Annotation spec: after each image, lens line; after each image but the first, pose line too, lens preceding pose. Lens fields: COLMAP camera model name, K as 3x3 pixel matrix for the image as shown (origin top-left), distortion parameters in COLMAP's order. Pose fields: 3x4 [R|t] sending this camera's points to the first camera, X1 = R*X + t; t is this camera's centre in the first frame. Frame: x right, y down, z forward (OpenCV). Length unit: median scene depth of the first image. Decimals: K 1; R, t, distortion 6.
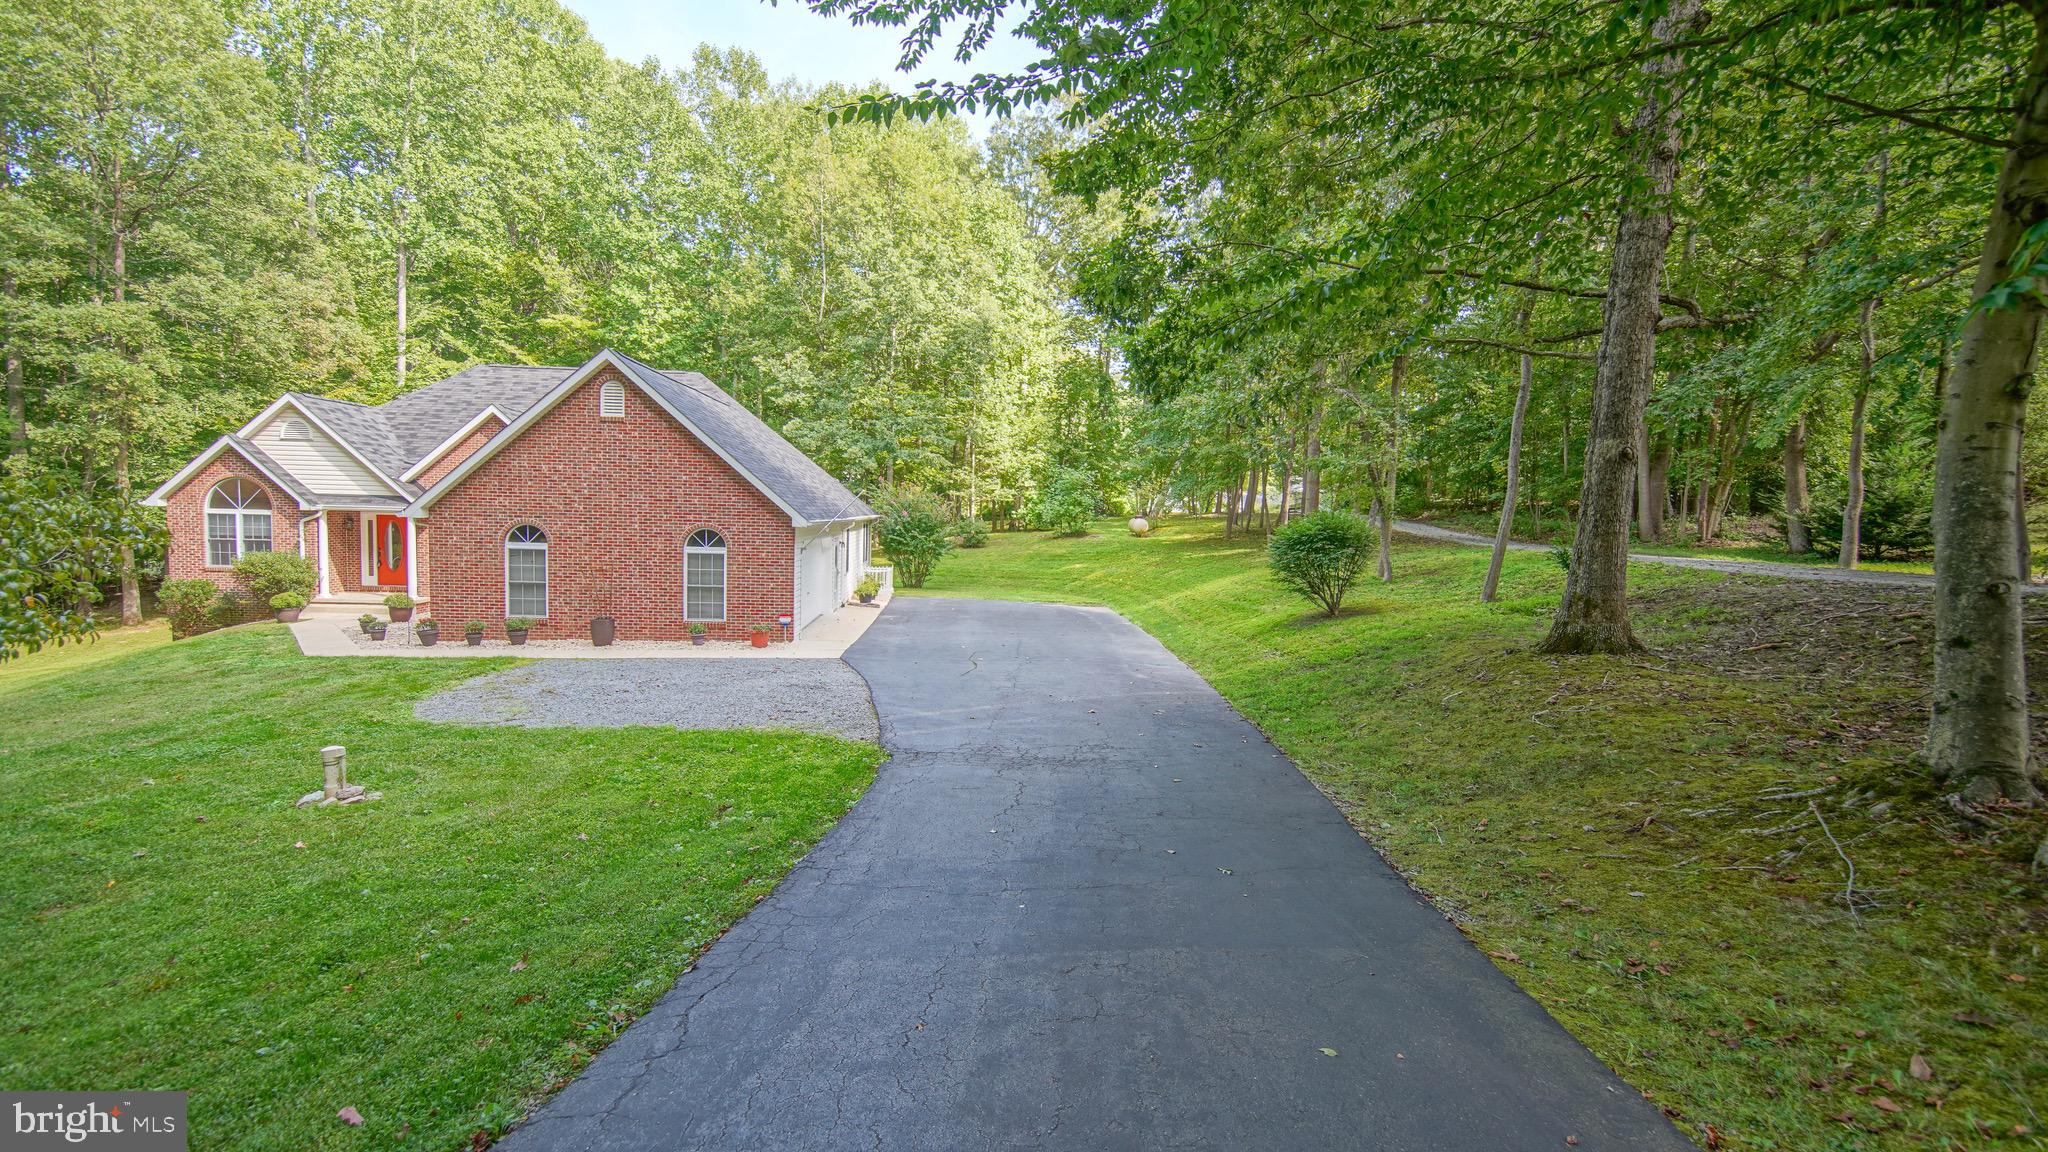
lens RADIAL K [[912.3, 0, 1028.5], [0, 912.3, 577.4], [0, 0, 1]] dist [-0.039680, 0.009004]
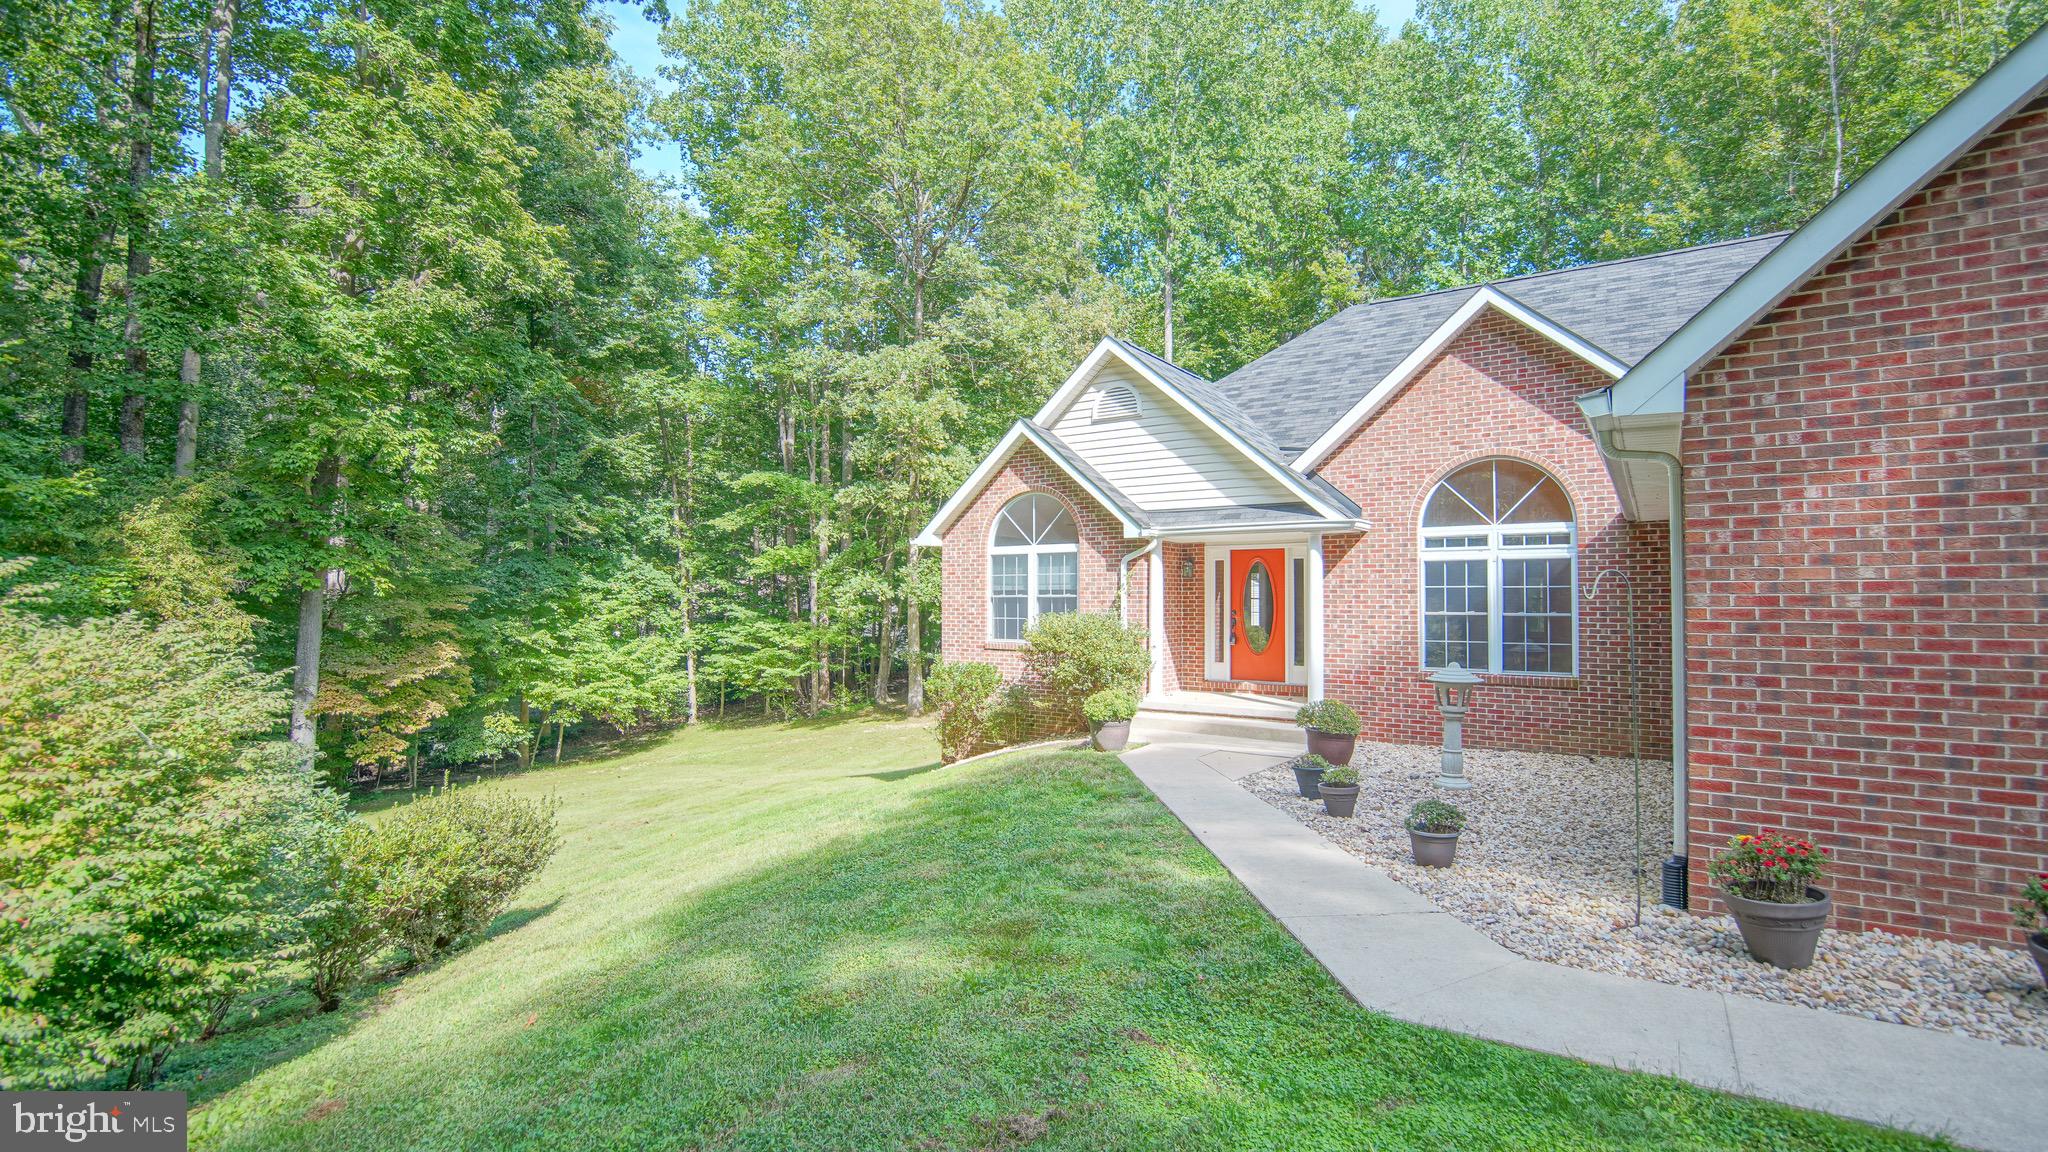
lens RADIAL K [[912.7, 0, 1029.5], [0, 912.7, 576.1], [0, 0, 1]] dist [-0.038399, 0.008428]
pose [[0.771083, -0.044318, -0.635191, -0.344111], [-0.027606, 0.994310, -0.102886, 0.004850], [0.636137, 0.096868, 0.765472, 0.364357]]
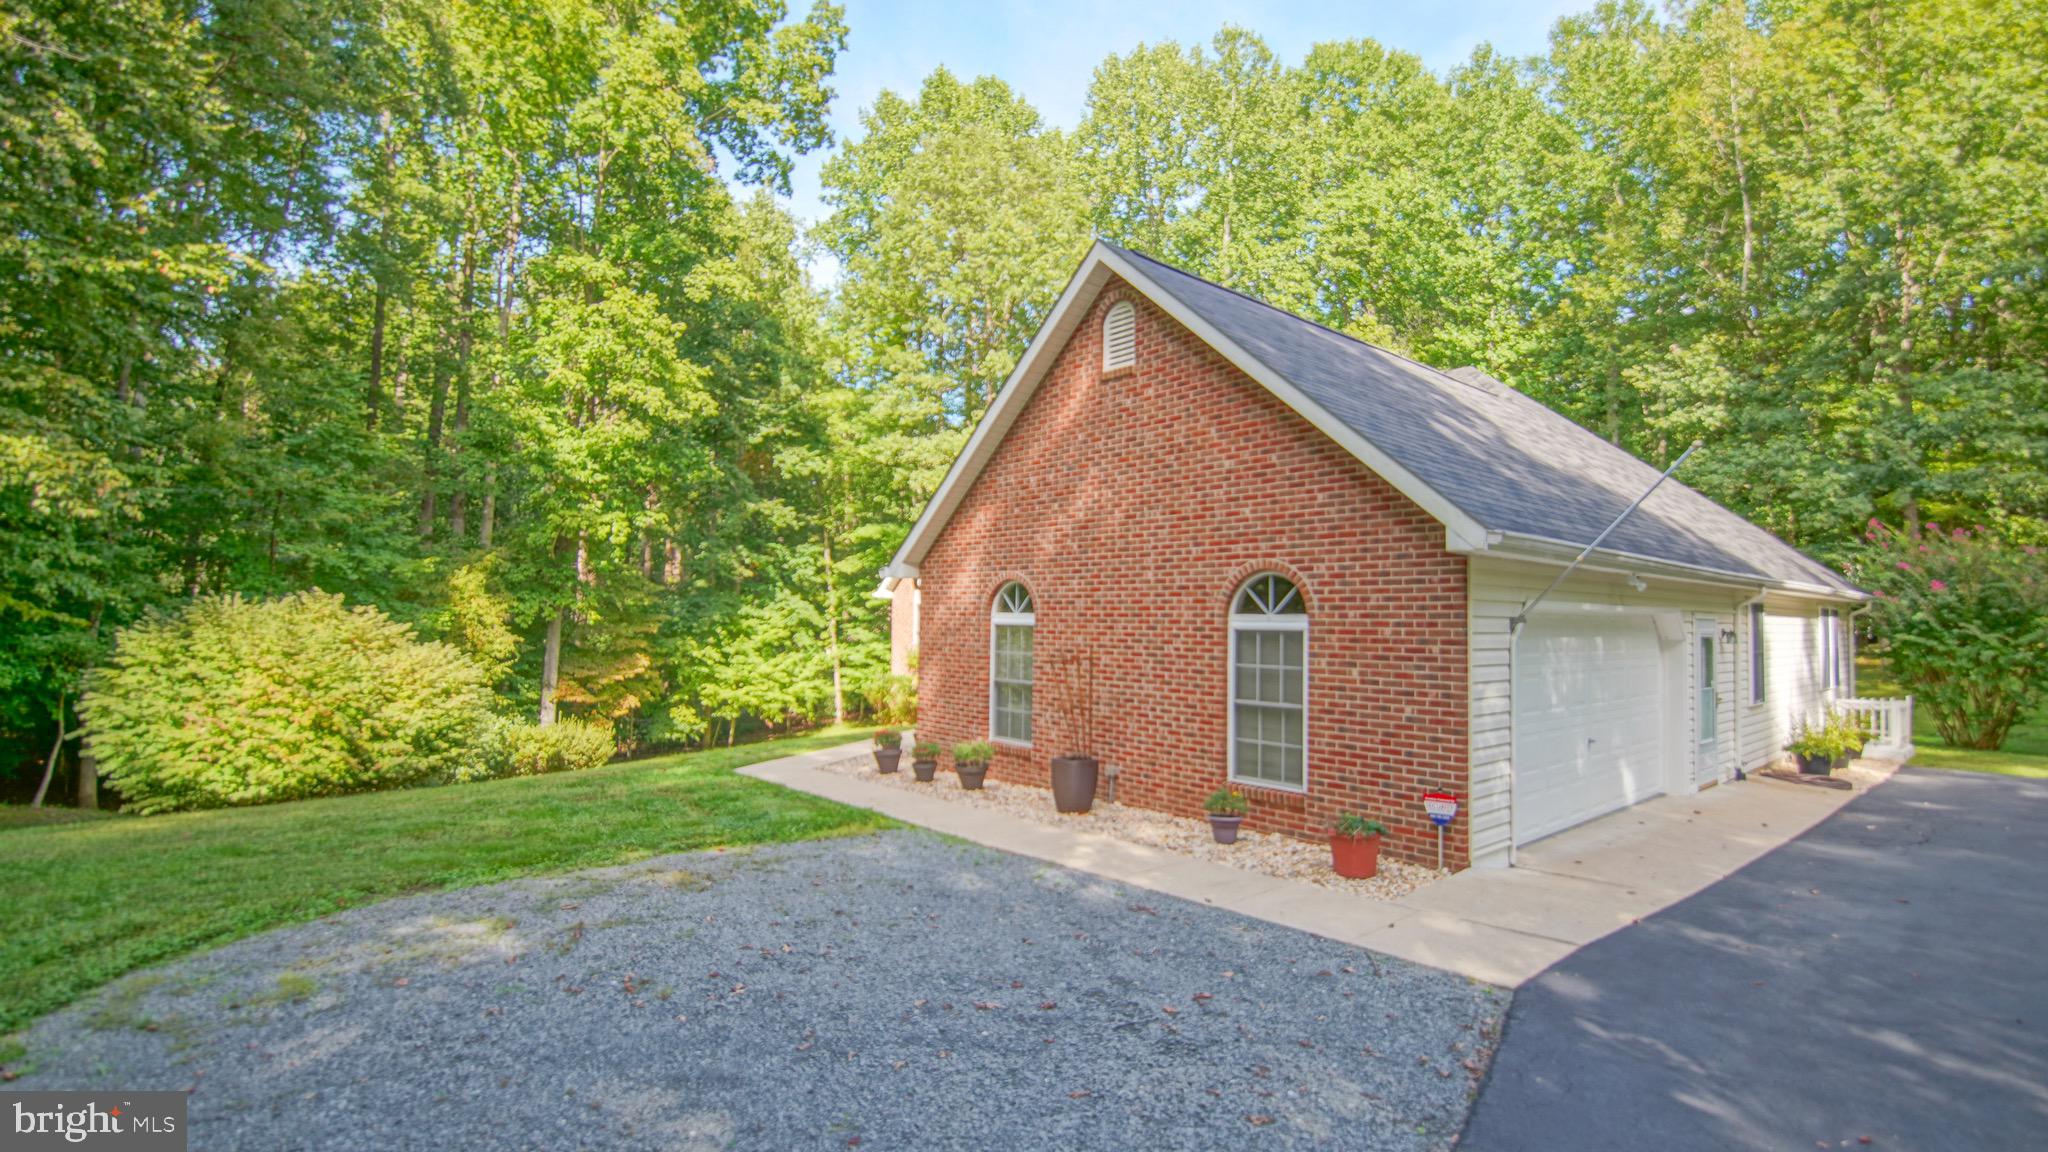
lens RADIAL K [[943.8, 0, 1030.0], [0, 943.8, 575.6], [0, 0, 1]] dist [-0.038724, 0.008632]
pose [[0.589137, -0.058648, -0.805902, -0.030731], [-0.055249, 0.992105, -0.112588, 0.002828], [0.806142, 0.110855, 0.581245, 0.348742]]
